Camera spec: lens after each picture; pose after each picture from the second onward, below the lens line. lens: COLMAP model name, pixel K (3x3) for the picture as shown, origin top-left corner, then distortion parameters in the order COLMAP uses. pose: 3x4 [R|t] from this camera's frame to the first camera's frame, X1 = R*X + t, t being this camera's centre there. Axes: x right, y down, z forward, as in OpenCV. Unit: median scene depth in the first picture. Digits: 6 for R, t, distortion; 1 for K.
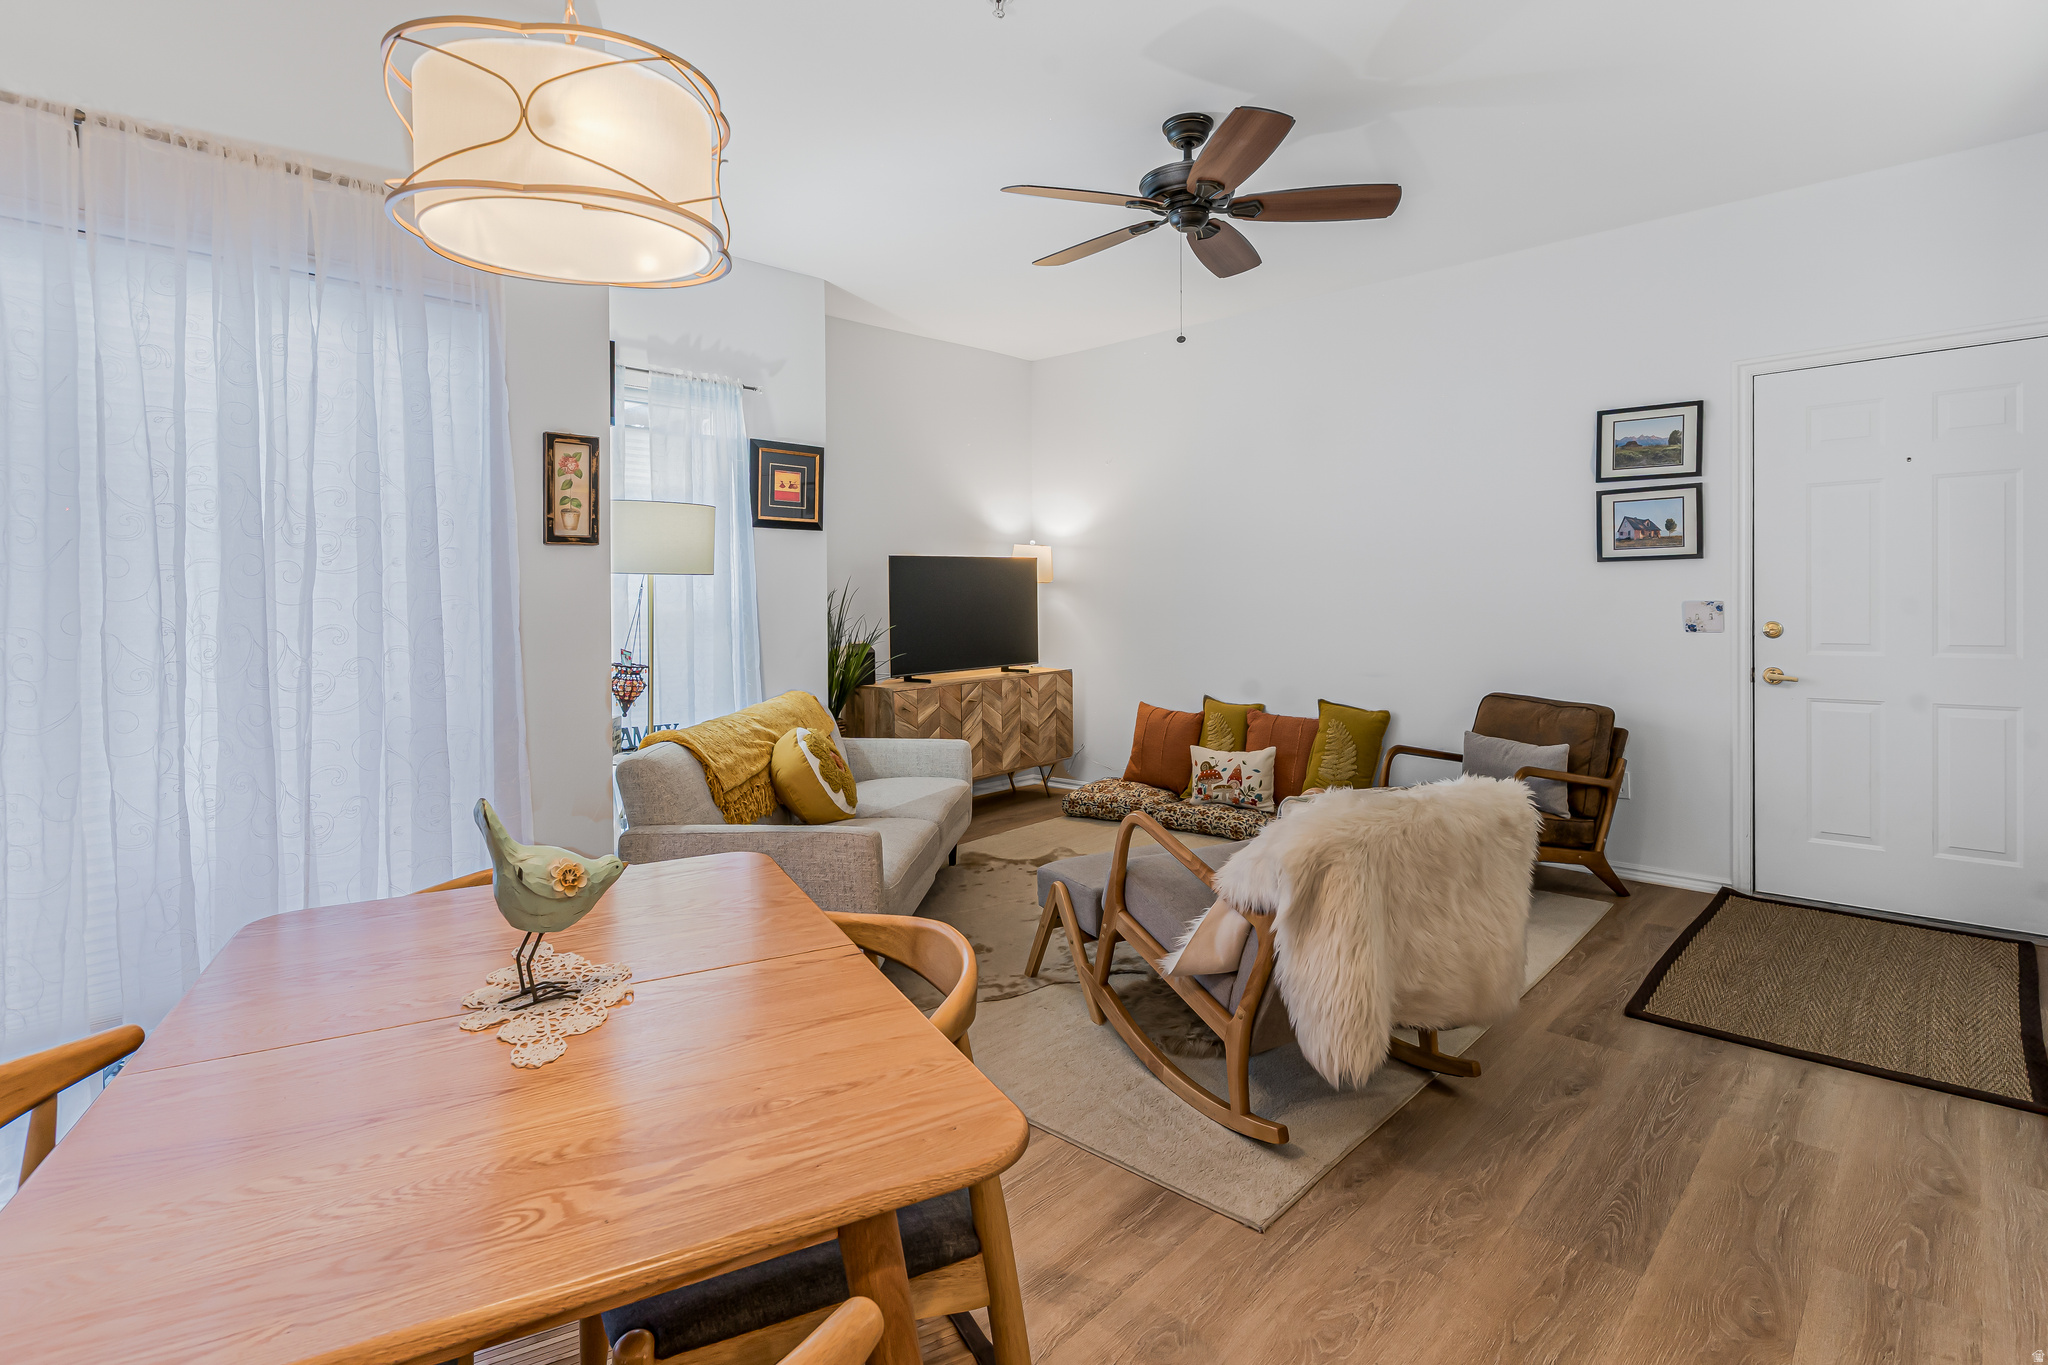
lens RADIAL K [[993.0, 0, 1022.9], [0, 993.0, 627.7], [0, 0, 1]] dist [0.003355, -0.007010]
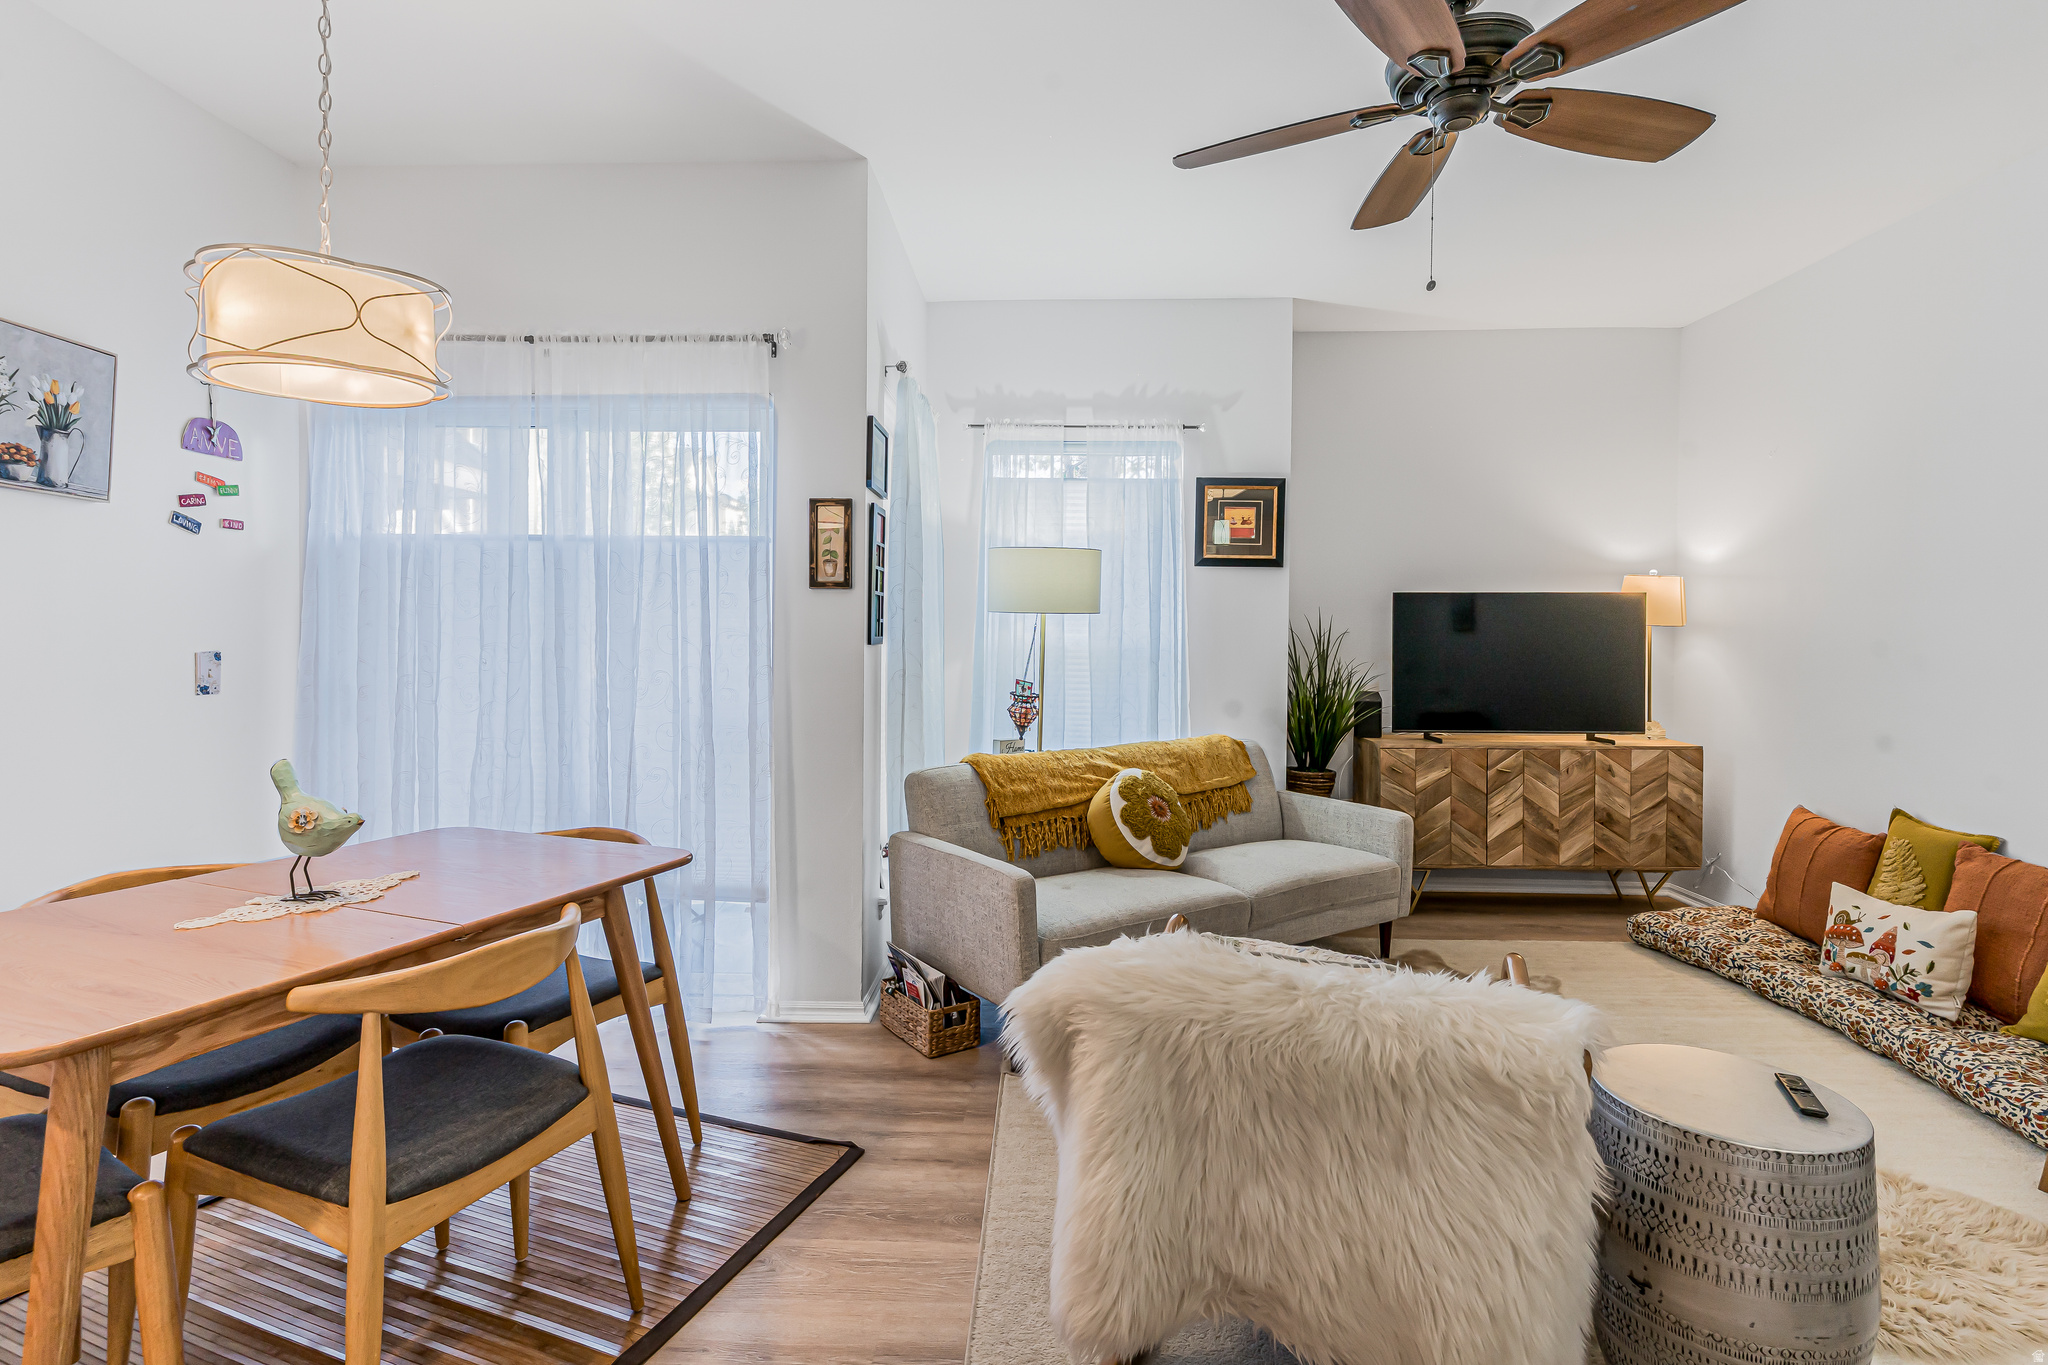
lens RADIAL K [[978.8, 0, 1045.4], [0, 978.8, 664.5], [0, 0, 1]] dist [-0.000233, 0.000248]
pose [[0.657897, 0.041886, -0.751942, 0.319688], [-0.042844, 0.998917, 0.018158, -0.012134], [0.751888, 0.020270, 0.658979, 0.207026]]
